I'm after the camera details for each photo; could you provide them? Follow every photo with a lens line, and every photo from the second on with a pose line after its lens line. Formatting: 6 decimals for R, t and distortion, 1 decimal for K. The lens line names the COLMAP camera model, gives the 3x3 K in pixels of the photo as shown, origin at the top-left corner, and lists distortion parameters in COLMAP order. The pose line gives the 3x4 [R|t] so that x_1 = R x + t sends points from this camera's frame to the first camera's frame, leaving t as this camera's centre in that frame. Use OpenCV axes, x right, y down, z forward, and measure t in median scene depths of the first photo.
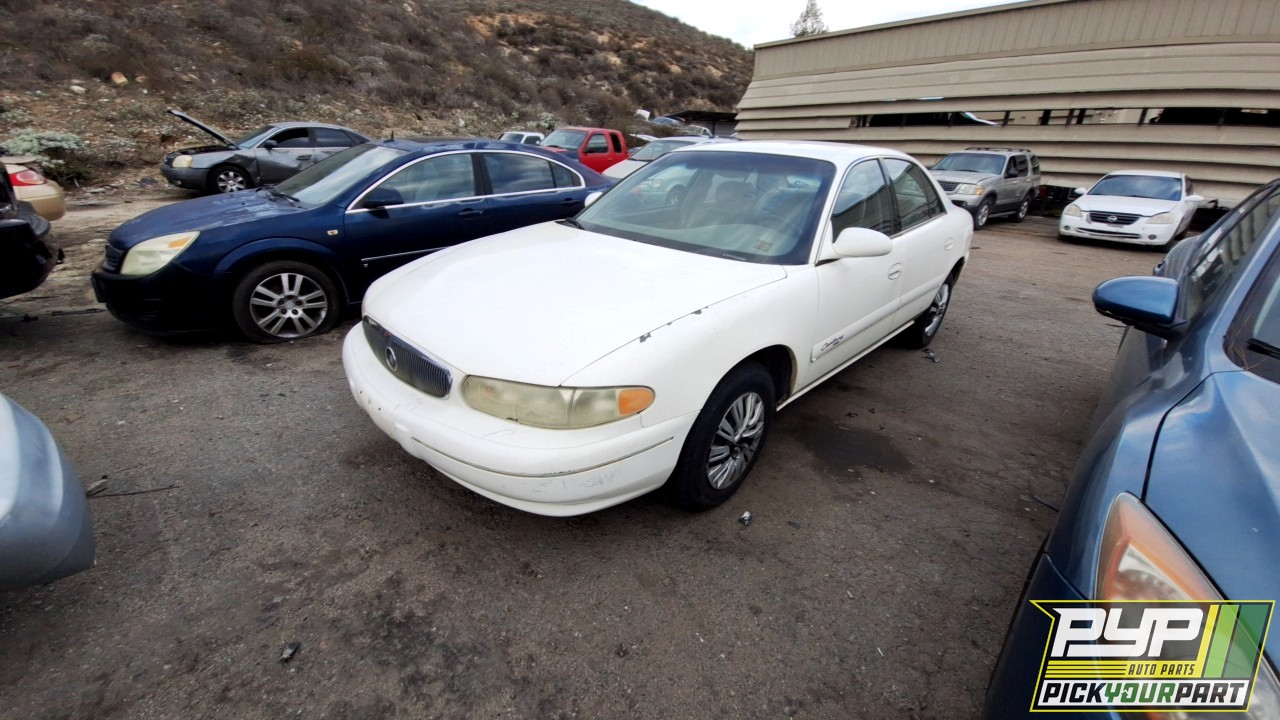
lens RADIAL K [[506.7, 0, 645.2], [0, 506.7, 365.6], [0, 0, 1]] dist [0.023870, -0.018984]
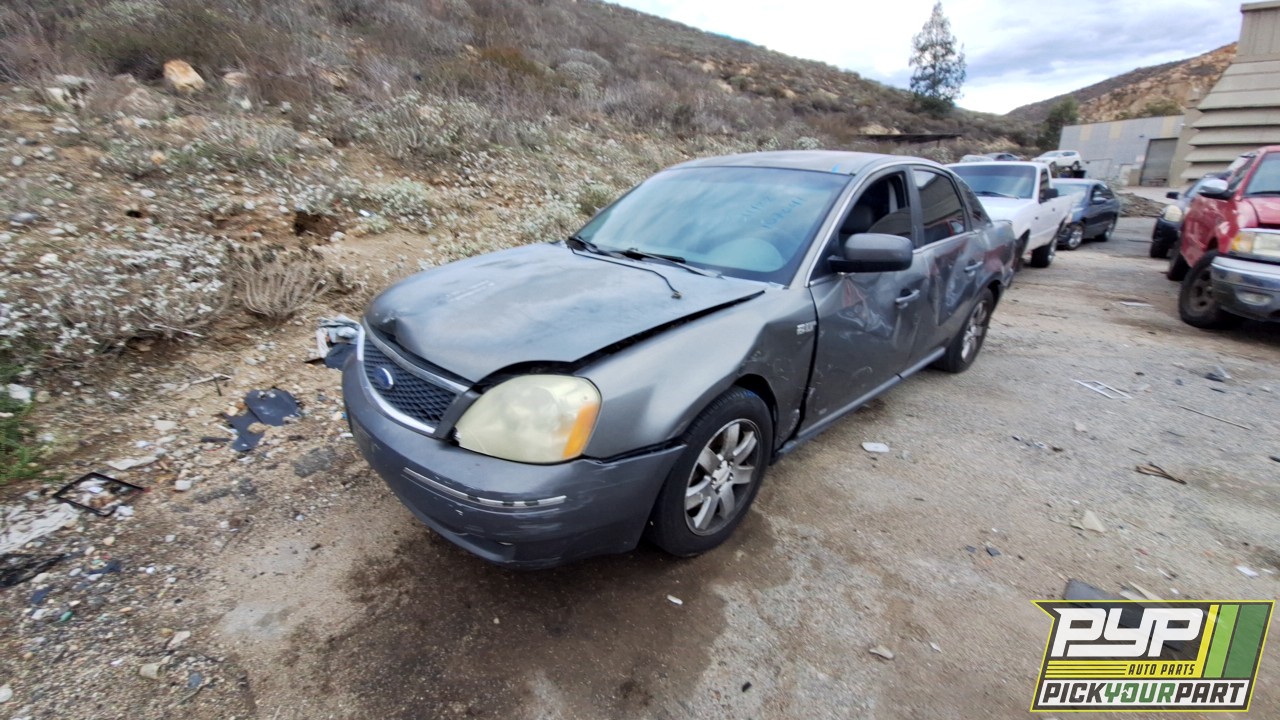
lens RADIAL K [[506.7, 0, 645.2], [0, 506.7, 365.6], [0, 0, 1]] dist [0.023870, -0.018984]
pose [[0.996167, -0.027815, -0.082936, -0.653775], [0.022597, 0.997745, -0.063205, -0.307187], [0.084507, 0.061089, 0.994549, 0.647658]]
